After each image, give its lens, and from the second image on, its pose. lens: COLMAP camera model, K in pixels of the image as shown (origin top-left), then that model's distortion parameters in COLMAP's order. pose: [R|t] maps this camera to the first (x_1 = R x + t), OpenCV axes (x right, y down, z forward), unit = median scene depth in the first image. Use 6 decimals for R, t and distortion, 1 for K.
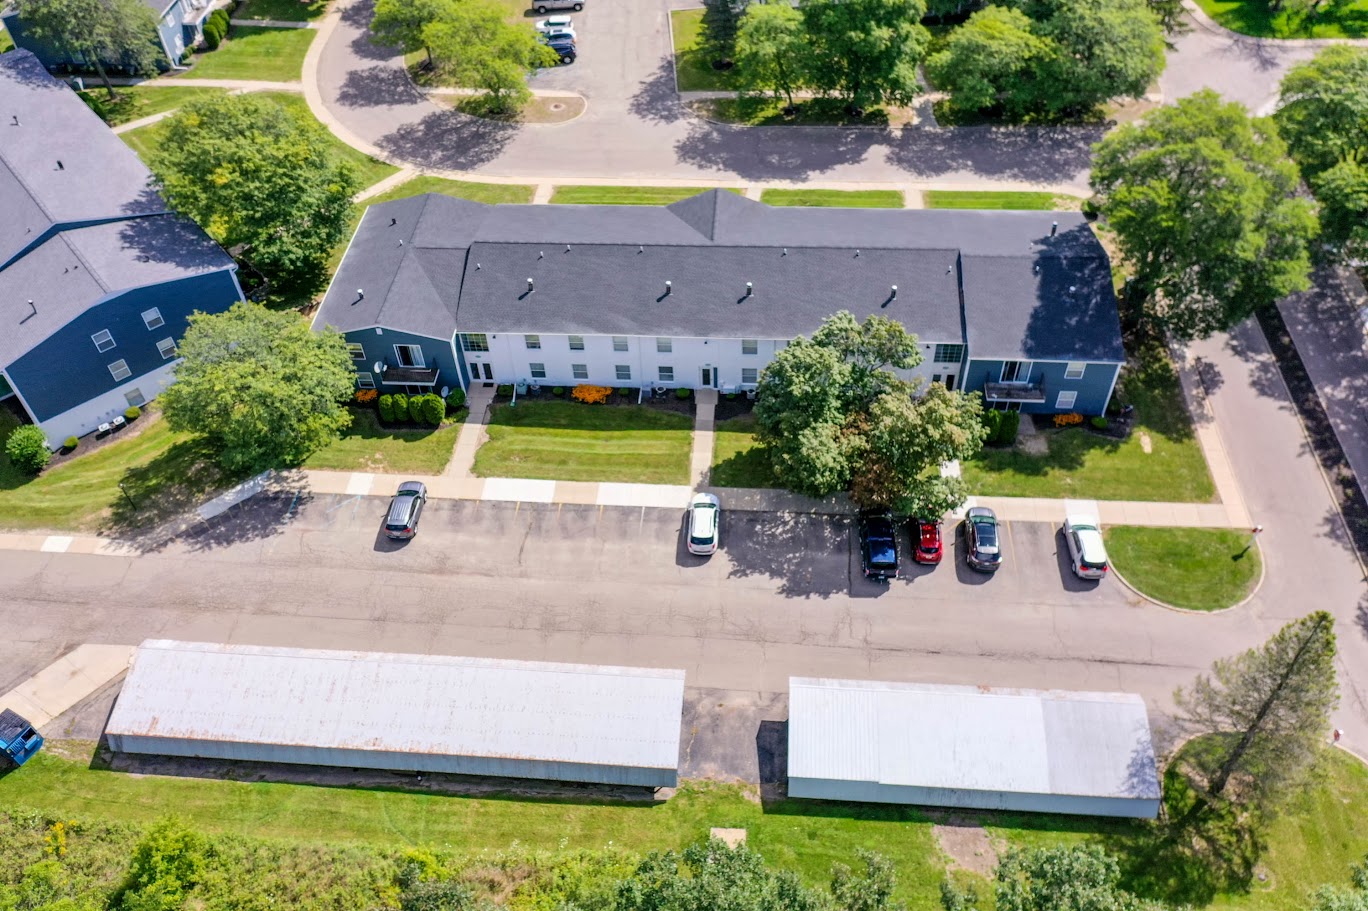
lens RADIAL K [[1113.7, 0, 684.0], [0, 1113.7, 455.5], [0, 0, 1]] dist [0.007344, 0.007511]
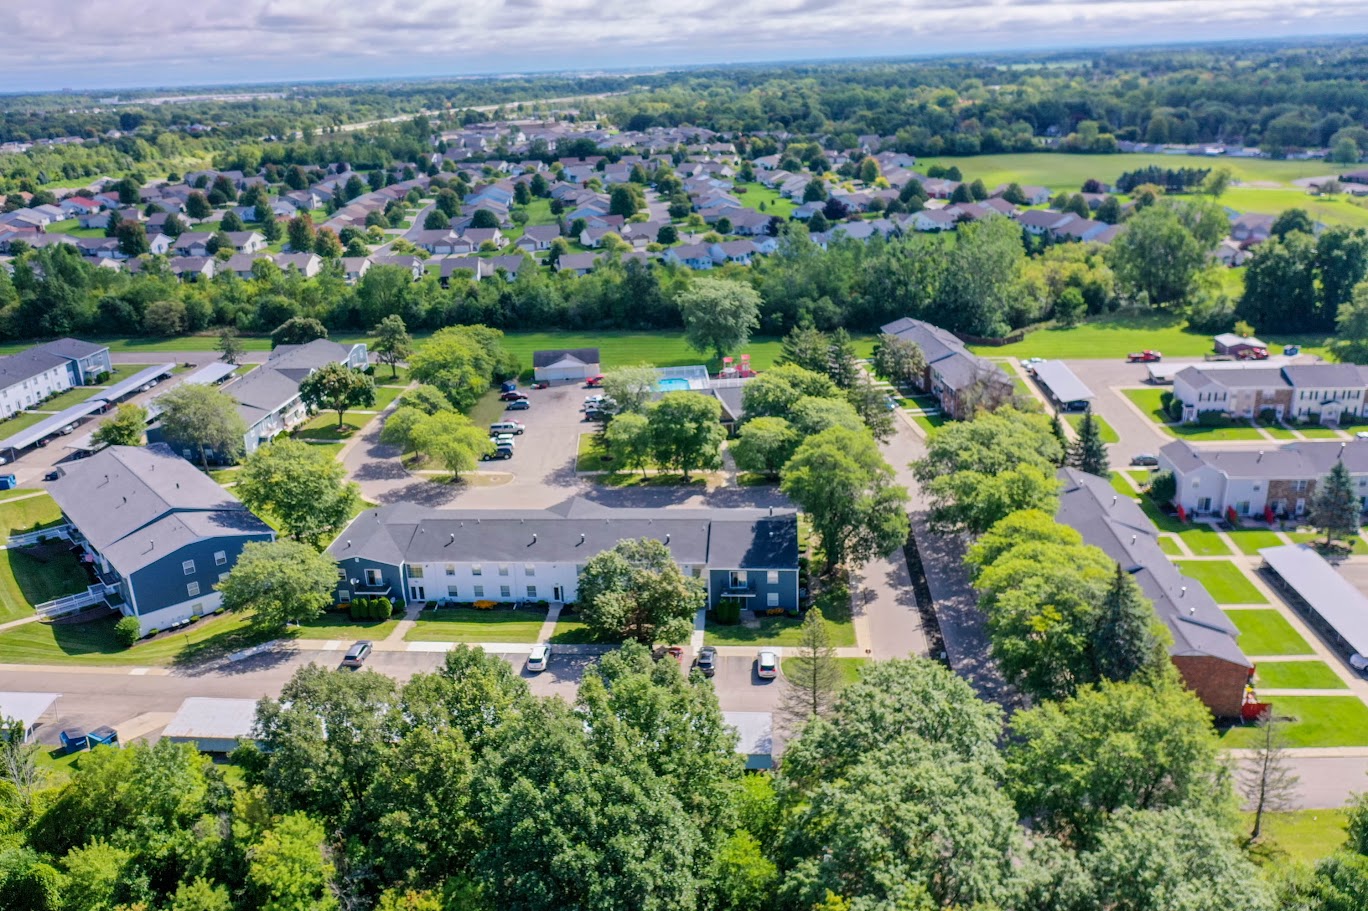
lens RADIAL K [[1113.7, 0, 684.0], [0, 1113.7, 455.5], [0, 0, 1]] dist [0.007344, 0.007511]
pose [[0.999977, 0.004203, -0.005260, 0.208793], [-0.006115, 0.893783, -0.448459, 0.464661], [0.002816, 0.448481, 0.893788, -0.519148]]
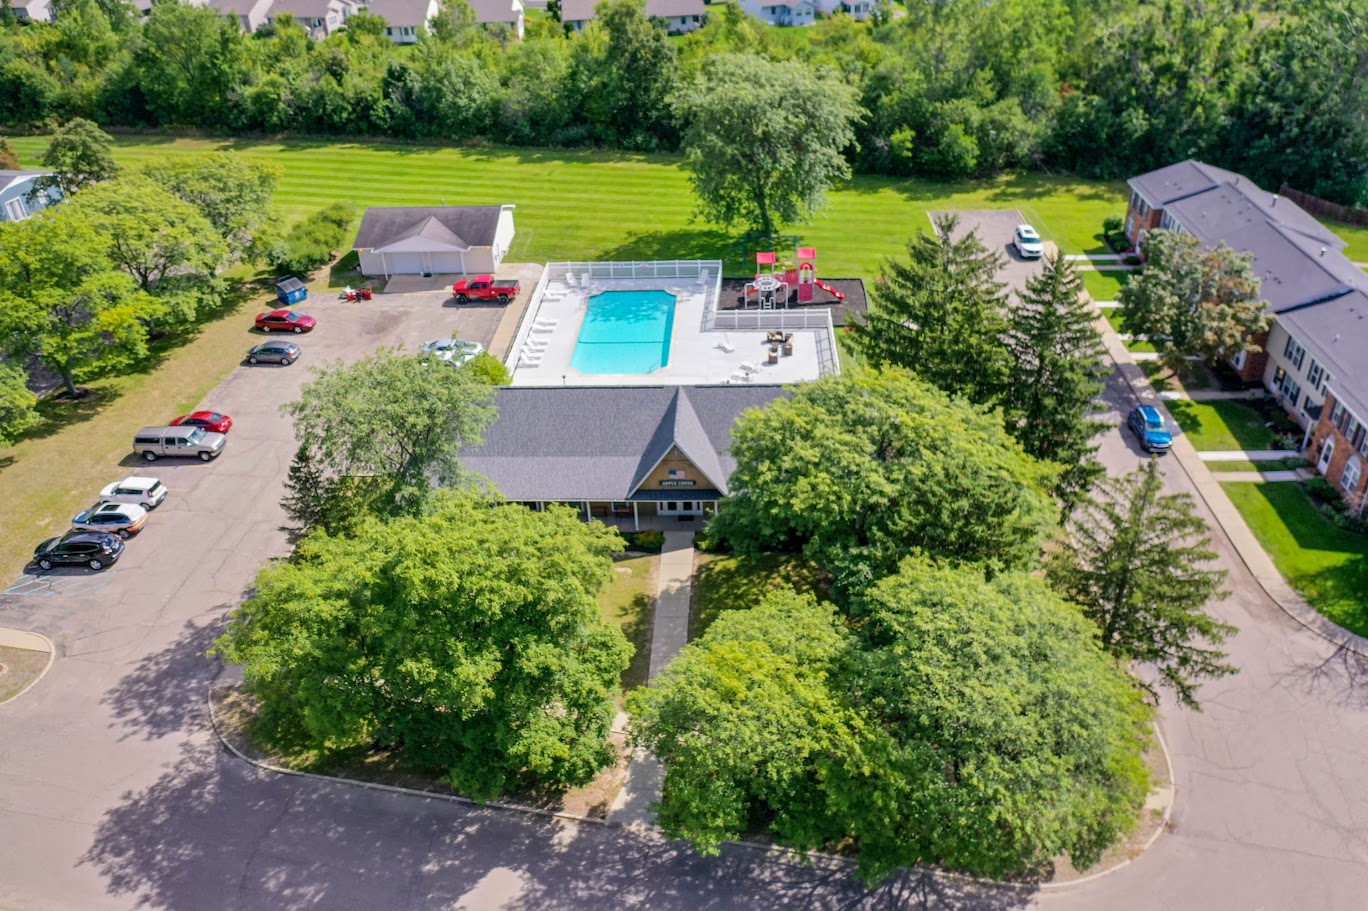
lens RADIAL K [[1115.2, 0, 662.5], [0, 1115.2, 455.6], [0, 0, 1]] dist [-0.001251, 0.004117]
pose [[0.987725, 0.080741, -0.133719, 0.361554], [-0.111276, 0.964477, -0.239588, -0.430492], [0.109624, 0.251526, 0.961622, 0.661417]]
